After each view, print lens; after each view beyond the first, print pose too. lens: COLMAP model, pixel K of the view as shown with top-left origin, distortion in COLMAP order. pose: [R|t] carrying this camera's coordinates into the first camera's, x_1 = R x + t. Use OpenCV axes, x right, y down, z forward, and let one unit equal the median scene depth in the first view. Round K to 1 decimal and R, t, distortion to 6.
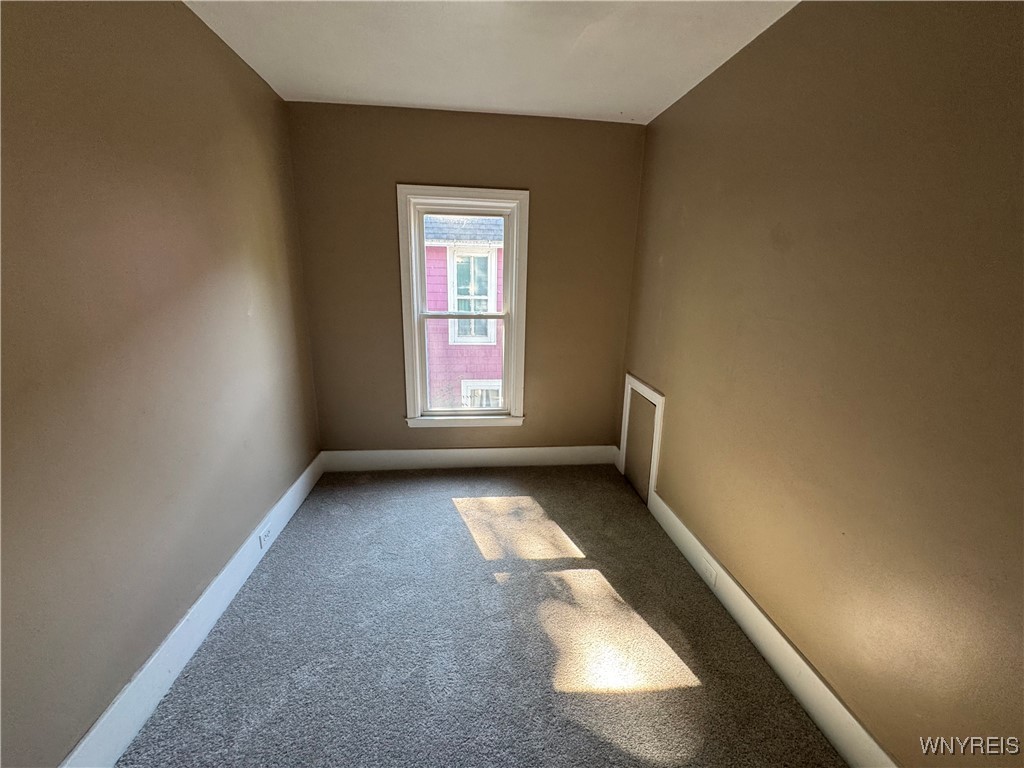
lens RADIAL K [[409.6, 0, 511.4], [0, 409.6, 382.4], [0, 0, 1]] dist [-0.003274, 0.000067]
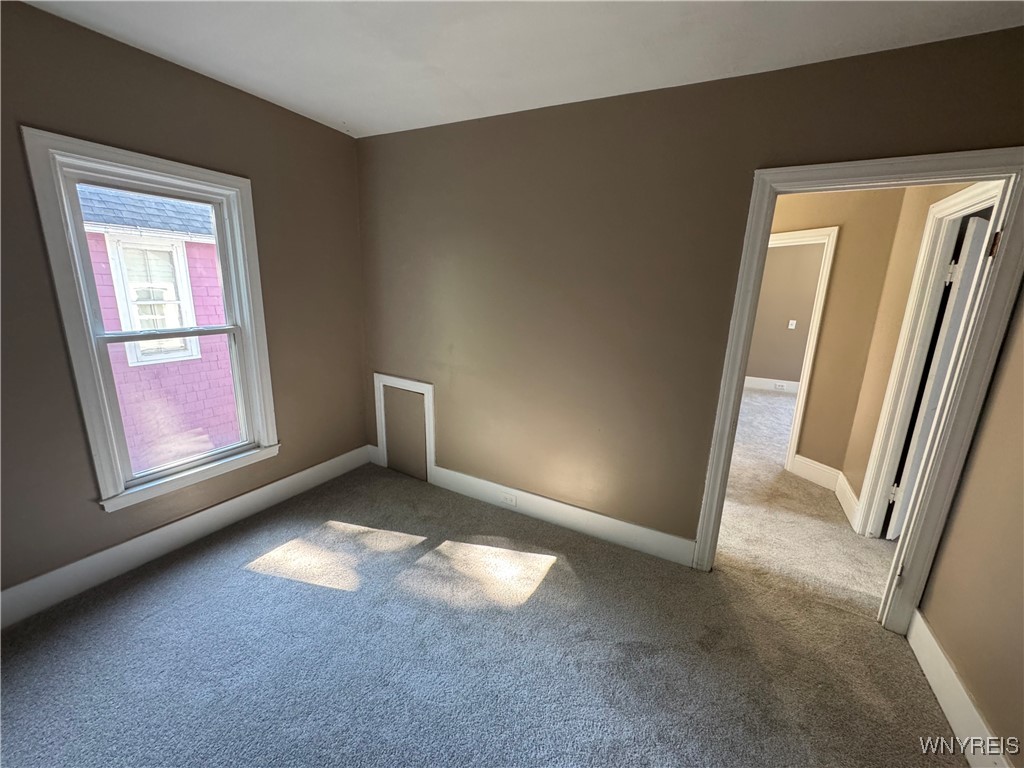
lens RADIAL K [[409.6, 0, 511.4], [0, 409.6, 382.4], [0, 0, 1]] dist [-0.003274, 0.000067]
pose [[0.576576, -0.192812, 0.793967, -0.363692], [0.189490, 0.976817, 0.099610, -0.035898], [-0.794767, 0.093016, 0.599745, 0.093972]]
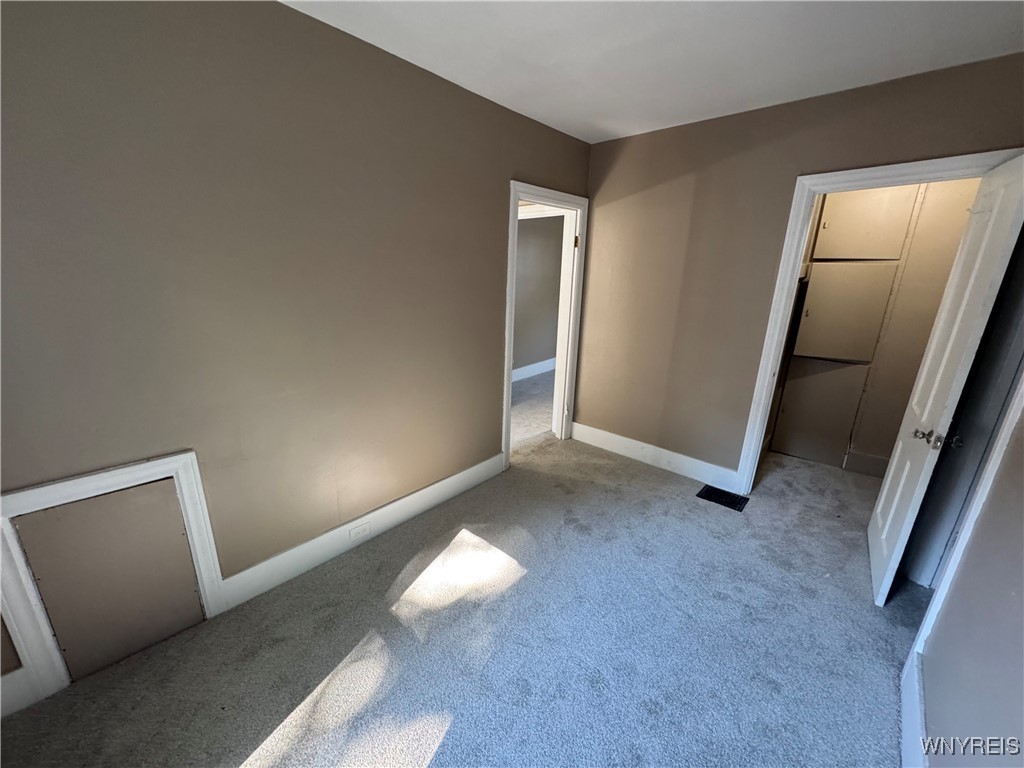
lens RADIAL K [[408.0, 0, 511.9], [0, 408.0, 381.6], [0, 0, 1]] dist [-0.002079, -0.000275]
pose [[-0.658716, -0.243435, 0.711922, -0.328641], [0.153994, 0.882560, 0.444268, -0.225962], [-0.736464, 0.402278, -0.543869, 0.794007]]
